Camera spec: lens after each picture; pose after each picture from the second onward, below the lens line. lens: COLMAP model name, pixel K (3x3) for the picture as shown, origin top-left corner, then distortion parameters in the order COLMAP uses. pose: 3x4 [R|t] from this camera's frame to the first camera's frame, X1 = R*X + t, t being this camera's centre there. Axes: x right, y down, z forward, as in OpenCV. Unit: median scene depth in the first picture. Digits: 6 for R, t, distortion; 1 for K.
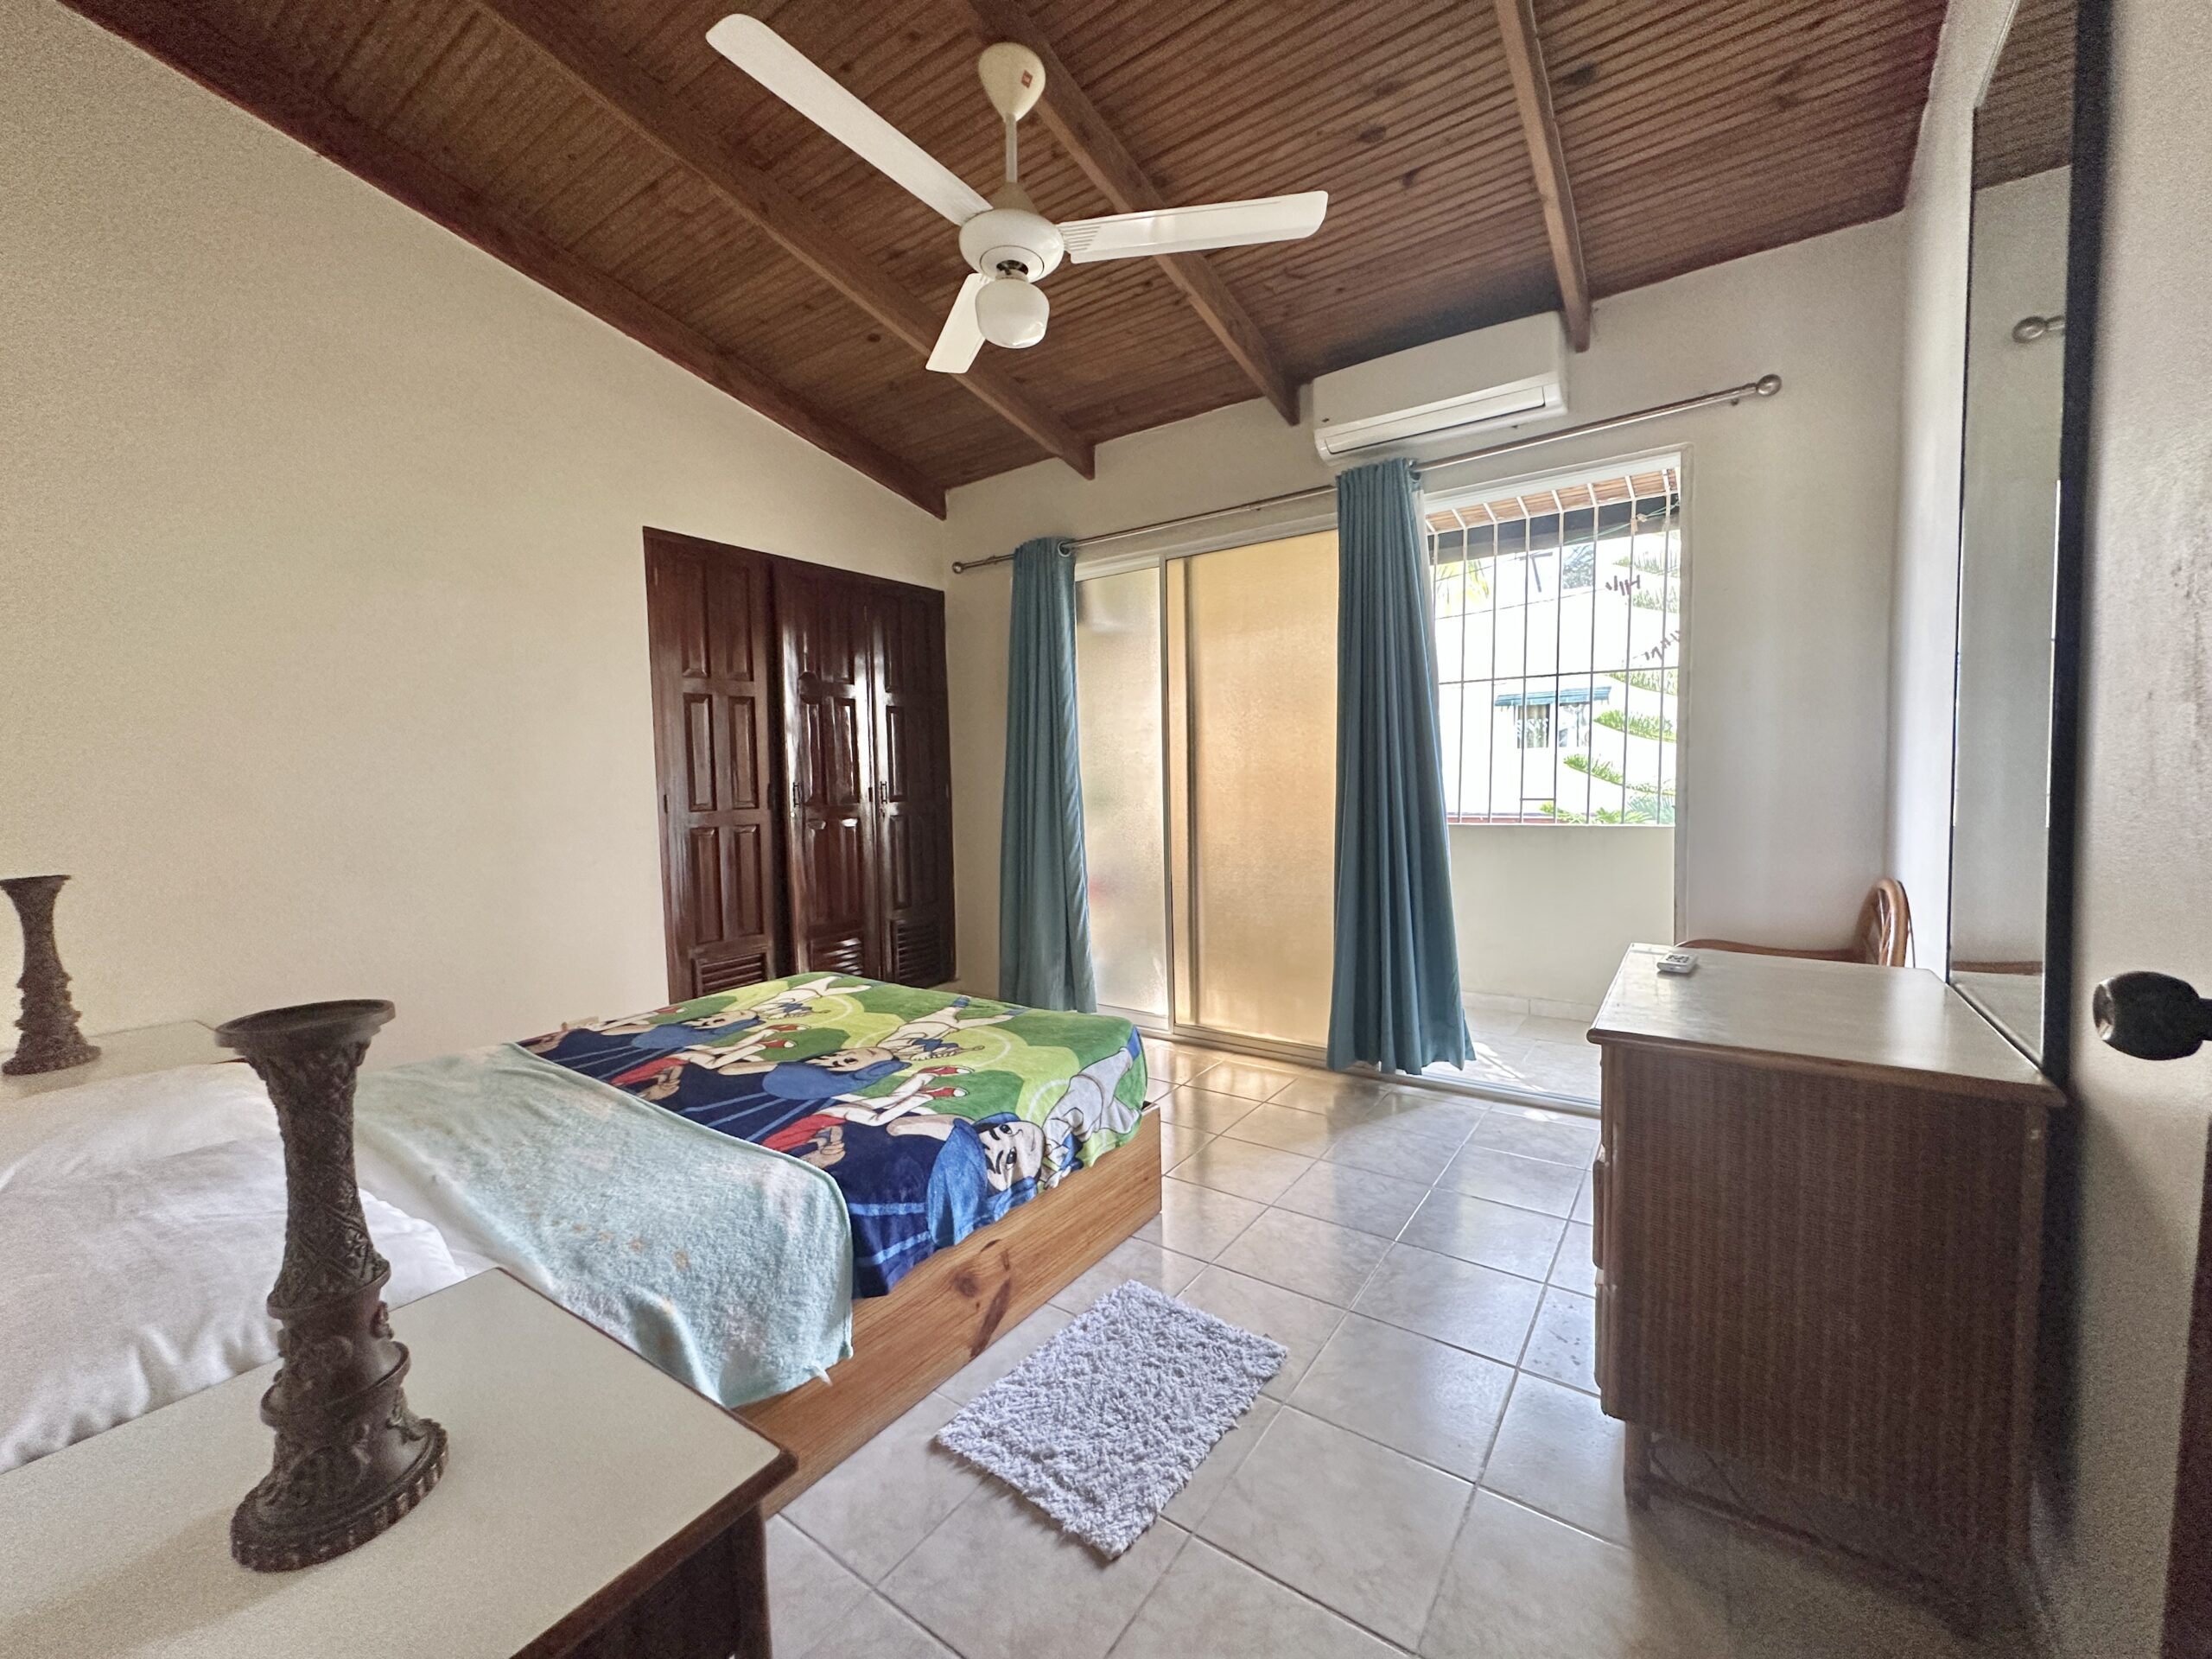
lens RADIAL K [[882.2, 0, 1103.7], [0, 882.2, 827.2], [0, 0, 1]] dist [-0.003194, 0.000246]
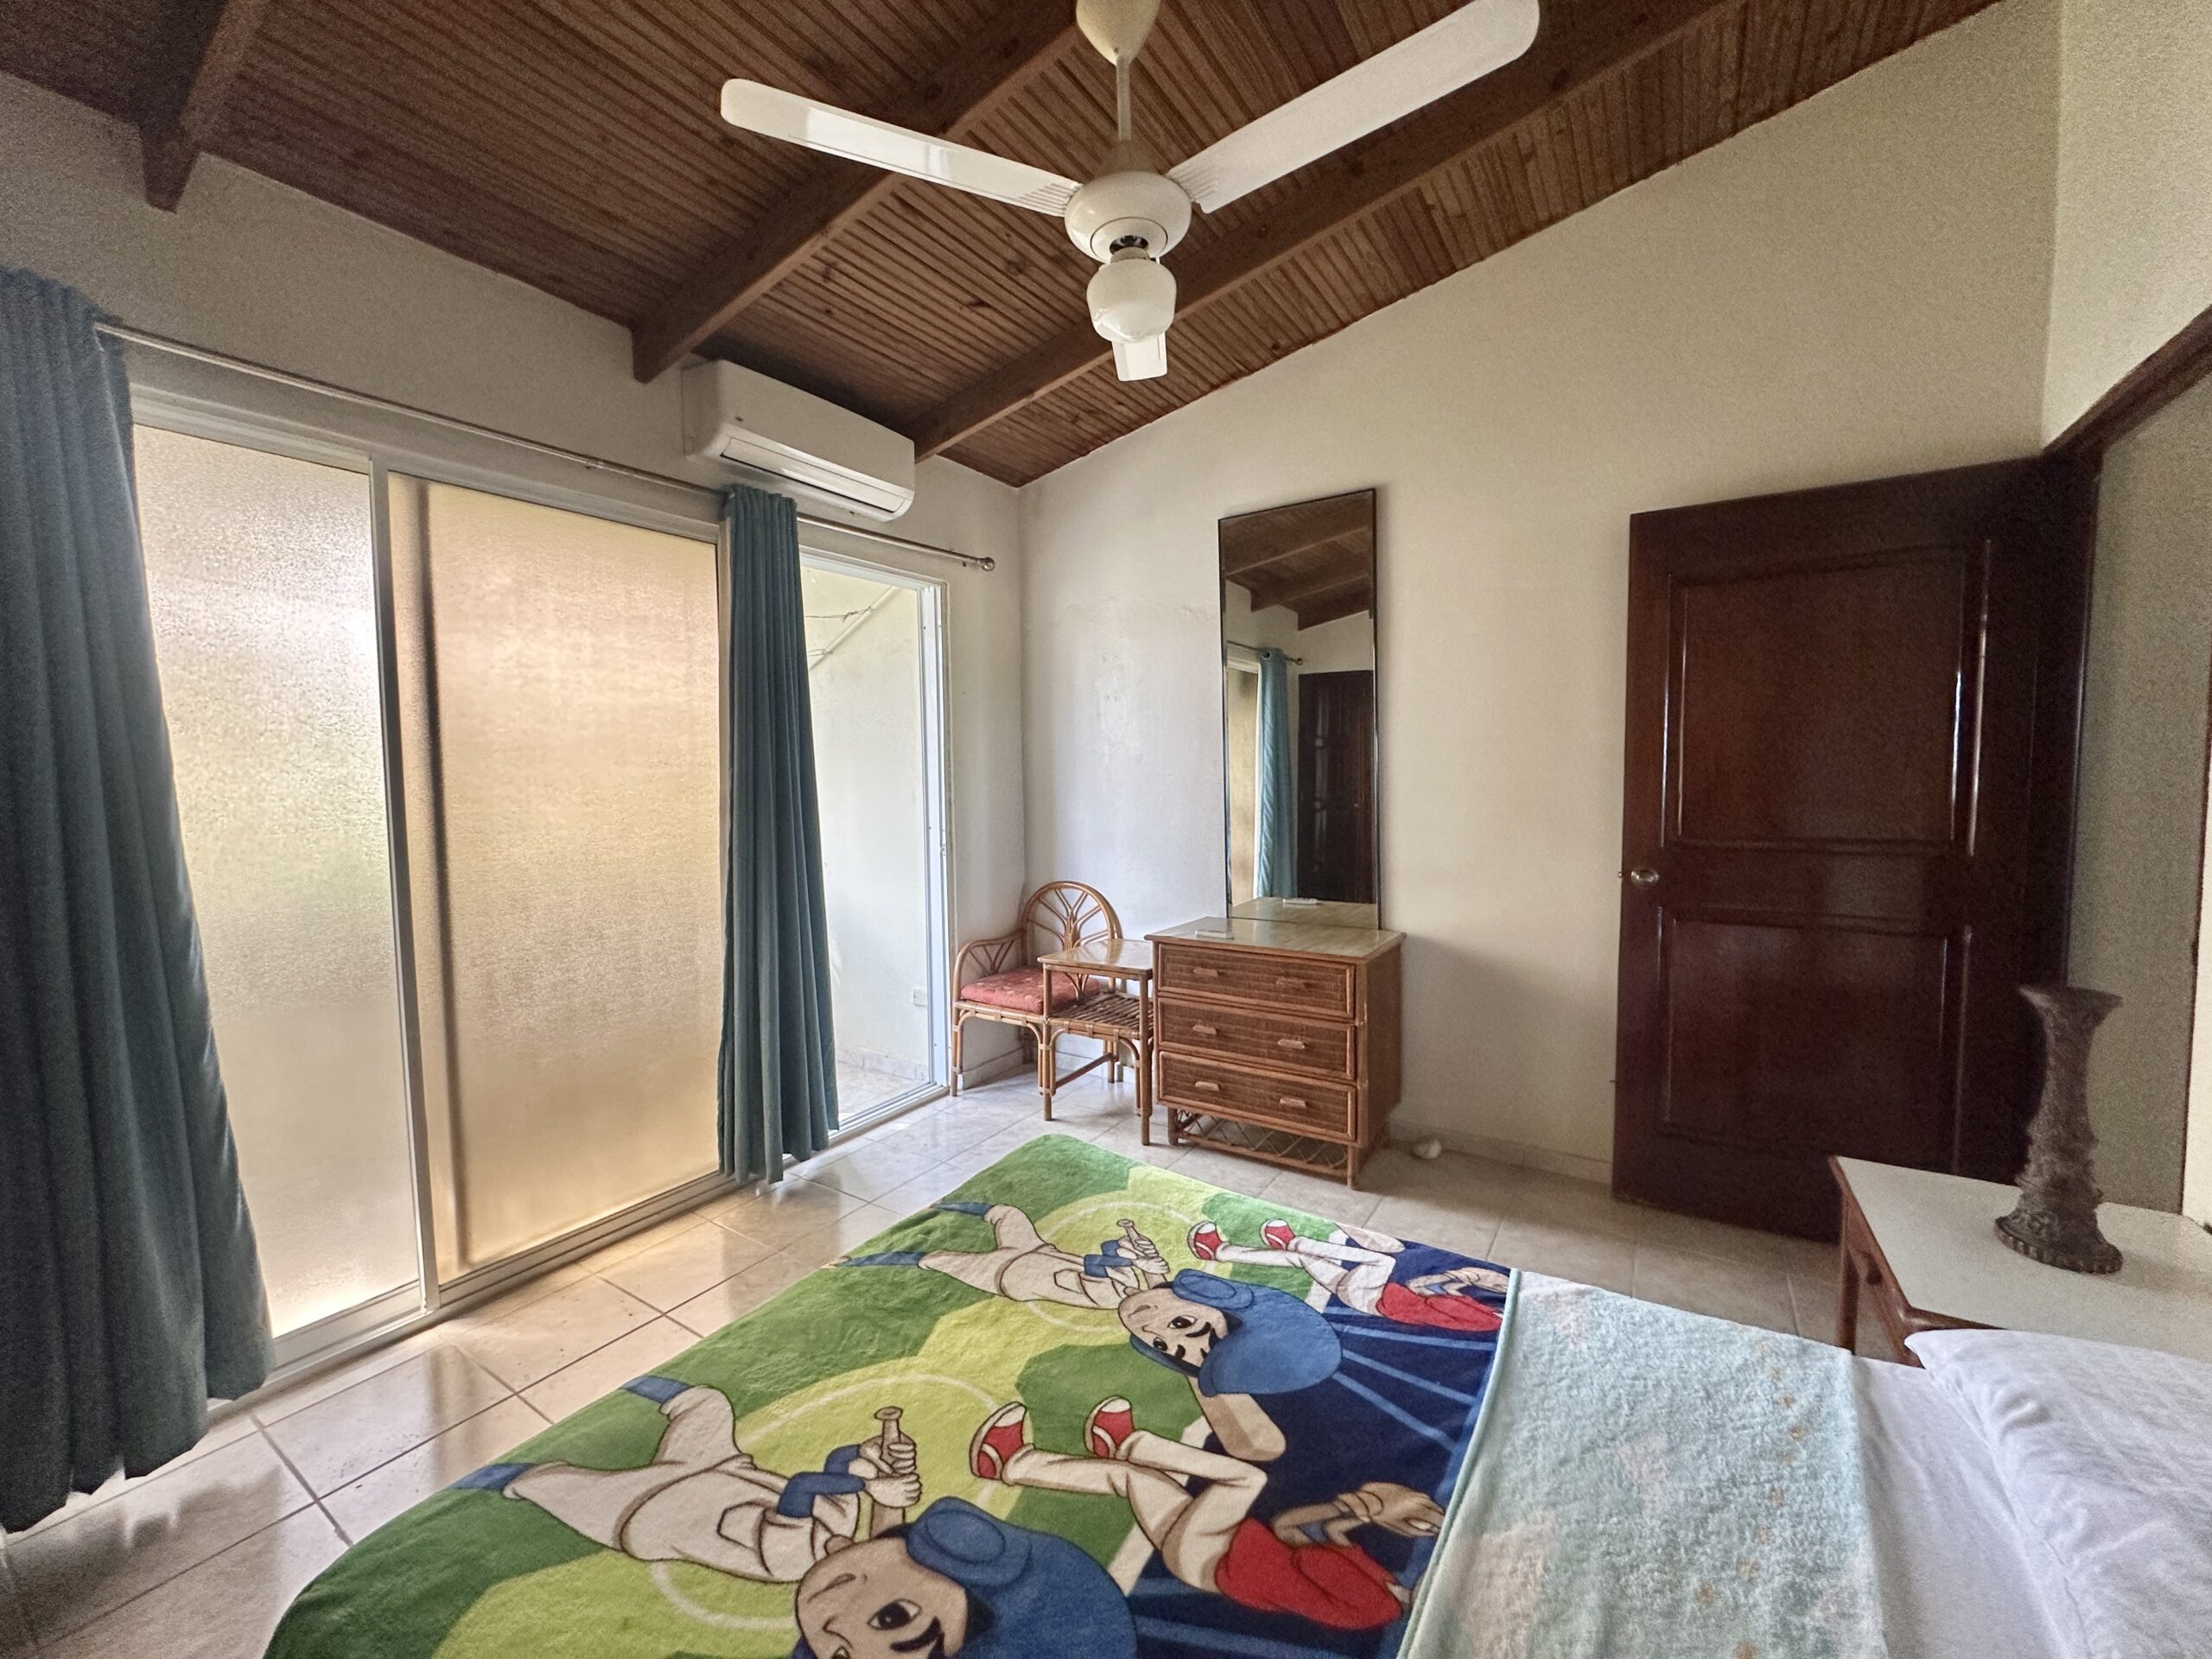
lens RADIAL K [[882.2, 0, 1106.4], [0, 882.2, 824.5], [0, 0, 1]] dist [-0.003194, 0.000246]
pose [[-0.038450, -0.038470, 0.998520, -0.907612], [0.072418, 0.996524, 0.041182, -0.126352], [-0.996633, 0.073894, -0.035531, 1.046755]]
